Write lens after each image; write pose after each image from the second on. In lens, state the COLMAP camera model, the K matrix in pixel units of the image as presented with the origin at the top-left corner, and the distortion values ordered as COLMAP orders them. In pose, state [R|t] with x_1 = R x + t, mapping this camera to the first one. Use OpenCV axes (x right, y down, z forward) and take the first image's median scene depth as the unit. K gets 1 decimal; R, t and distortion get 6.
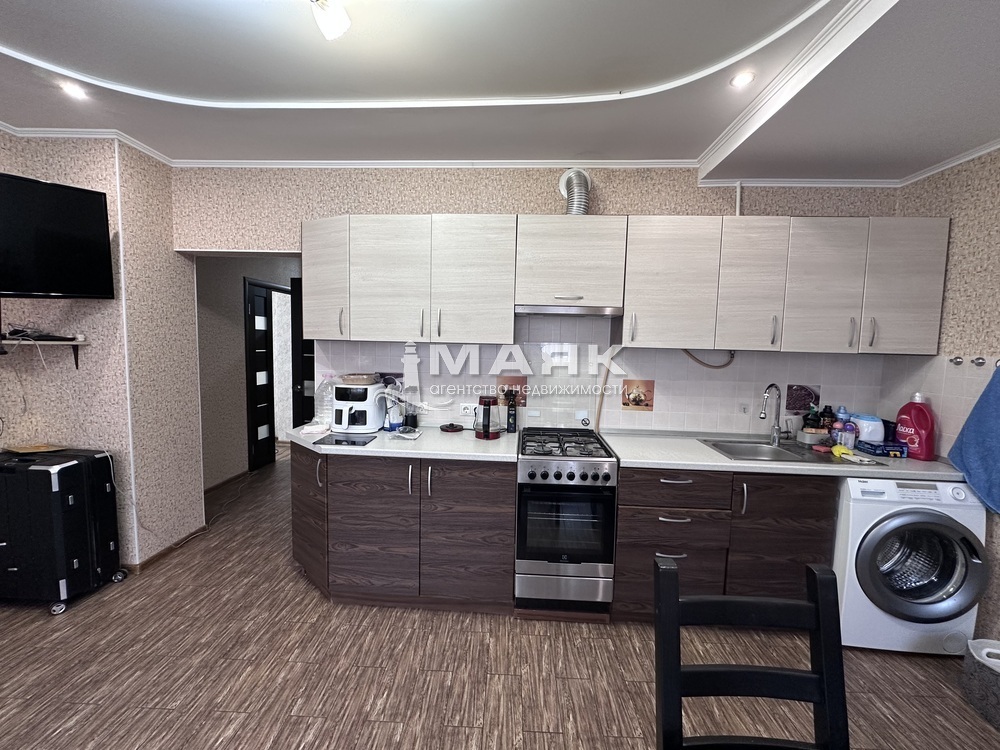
lens RADIAL K [[398.1, 0, 500.0], [0, 398.1, 375.0], [0, 0, 1]] dist [-0.002437, -0.000175]
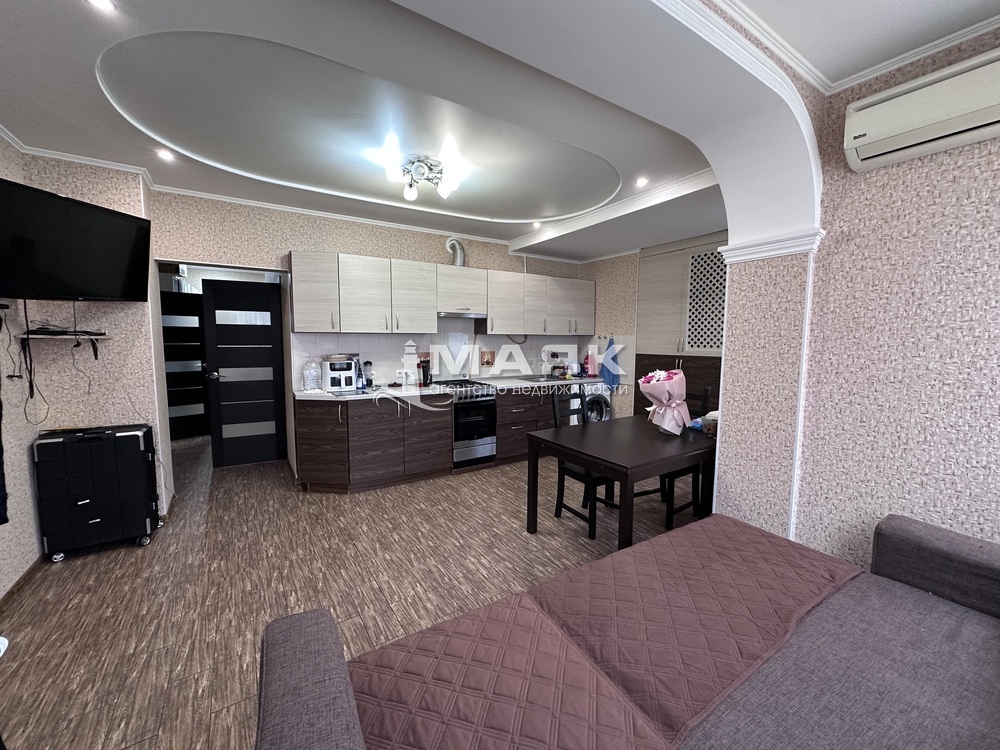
lens RADIAL K [[398.1, 0, 500.0], [0, 398.1, 375.0], [0, 0, 1]] dist [-0.002437, -0.000175]
pose [[0.815603, -0.073292, 0.573951, -0.837154], [0.060739, 0.997310, 0.041042, 0.059691], [-0.575415, 0.001387, 0.817861, -0.707522]]
